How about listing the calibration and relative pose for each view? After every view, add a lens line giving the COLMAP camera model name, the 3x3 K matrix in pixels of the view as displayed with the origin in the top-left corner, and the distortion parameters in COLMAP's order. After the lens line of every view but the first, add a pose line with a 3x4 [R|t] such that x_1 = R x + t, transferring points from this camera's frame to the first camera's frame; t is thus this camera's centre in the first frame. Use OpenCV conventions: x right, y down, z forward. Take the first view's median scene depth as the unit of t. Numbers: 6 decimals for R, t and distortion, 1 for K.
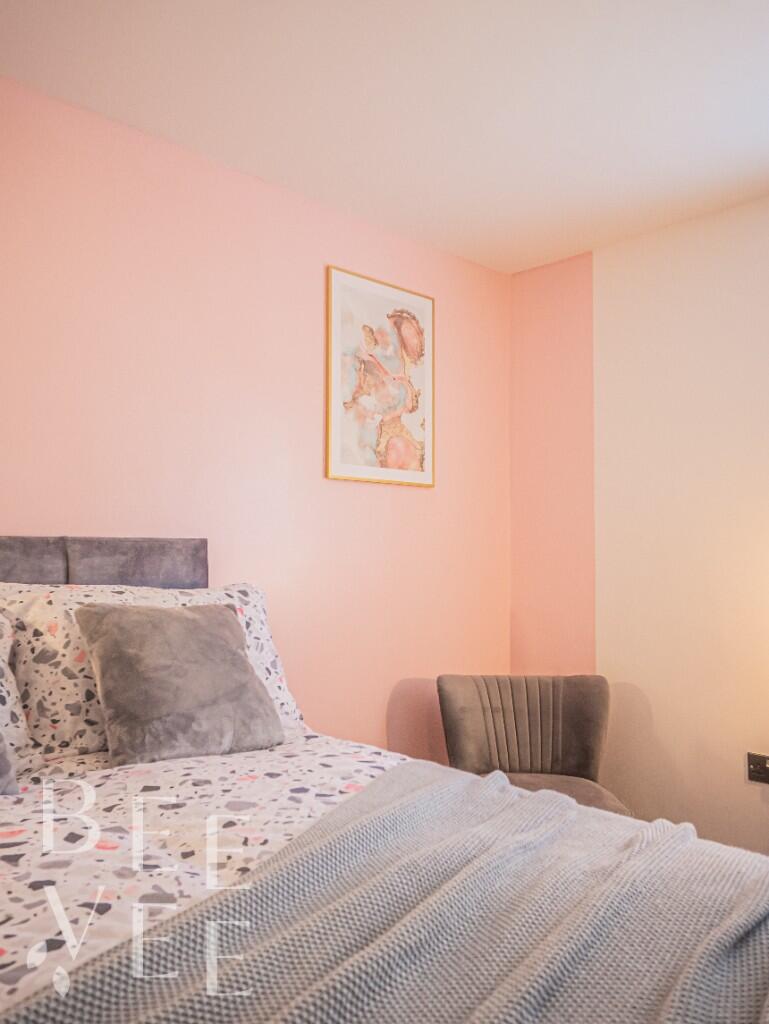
lens RADIAL K [[783.3, 0, 381.3], [0, 783.3, 511.7], [0, 0, 1]] dist [0.008217, 0.001062]
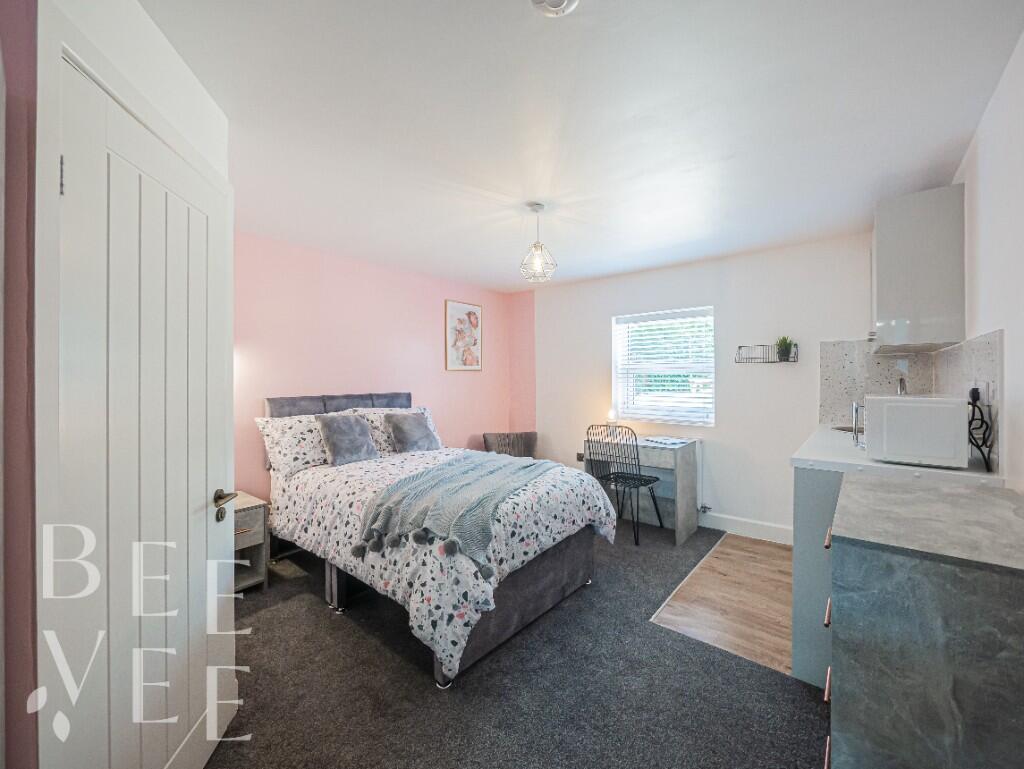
lens RADIAL K [[419.7, 0, 513.8], [0, 419.7, 379.6], [0, 0, 1]] dist [-0.002541, -0.000127]
pose [[0.992725, -0.012229, 0.119780, -0.005668], [0.005612, 0.998447, 0.055427, -0.115540], [-0.120272, -0.054352, 0.991252, -0.796515]]
